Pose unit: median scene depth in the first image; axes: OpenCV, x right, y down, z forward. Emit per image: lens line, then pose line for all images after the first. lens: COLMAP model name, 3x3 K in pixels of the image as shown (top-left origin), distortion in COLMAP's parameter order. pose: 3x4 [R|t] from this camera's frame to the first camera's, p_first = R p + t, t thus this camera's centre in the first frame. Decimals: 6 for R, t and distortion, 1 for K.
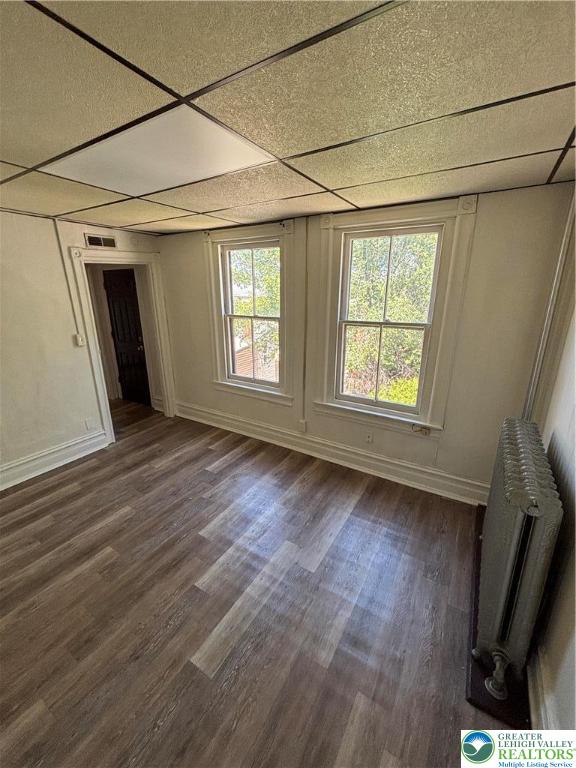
lens RADIAL K [[309.1, 0, 288.0], [0, 309.1, 384.0], [0, 0, 1]] dist [-0.000260, 0.000559]
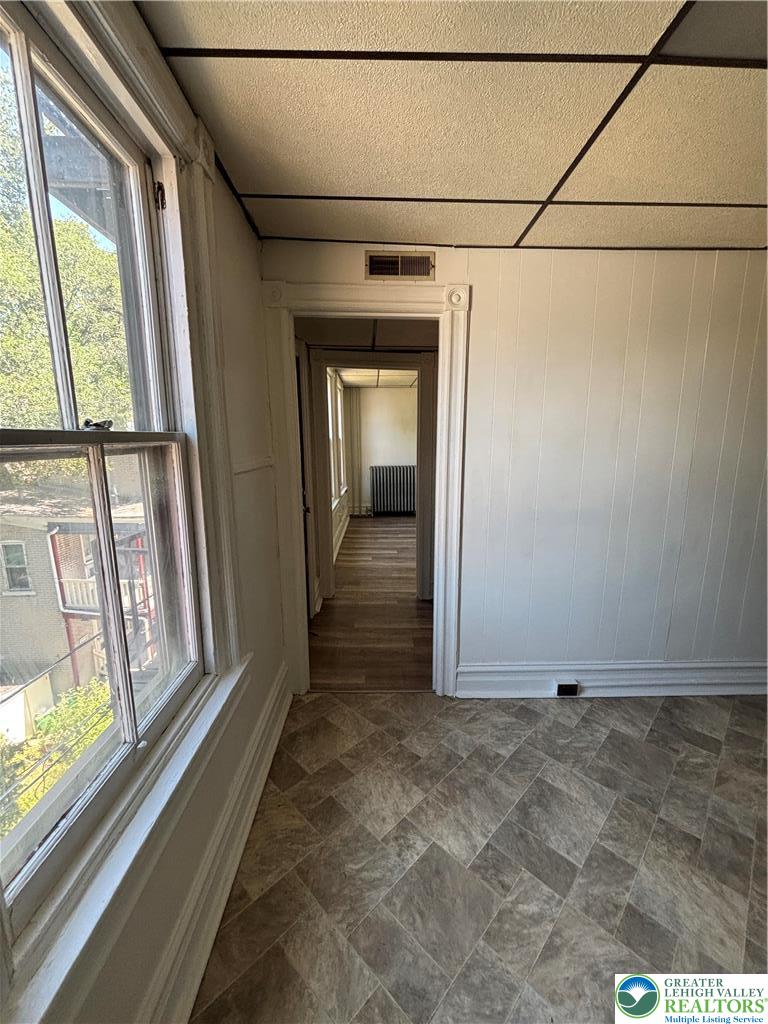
lens RADIAL K [[412.1, 0, 384.0], [0, 412.1, 512.0], [0, 0, 1]] dist [-0.000260, 0.000559]
pose [[-0.543216, -0.141032, 0.827663, -1.960320], [0.246929, 0.915356, 0.318040, -0.527884], [-0.802460, 0.377139, -0.462412, 2.129941]]
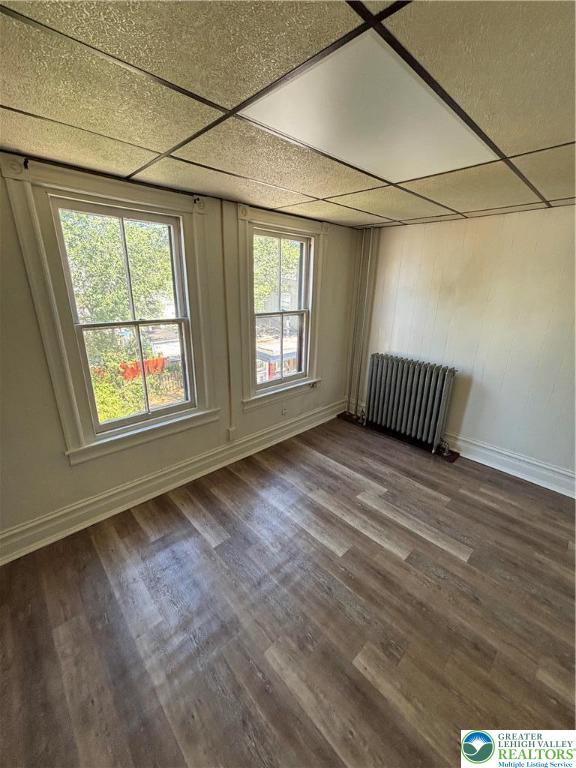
lens RADIAL K [[309.1, 0, 288.0], [0, 309.1, 384.0], [0, 0, 1]] dist [-0.000260, 0.000559]
pose [[0.251306, -0.300162, 0.920189, -0.900889], [0.259288, 0.936829, 0.234778, -0.219999], [-0.932532, 0.179592, 0.313259, 0.680273]]
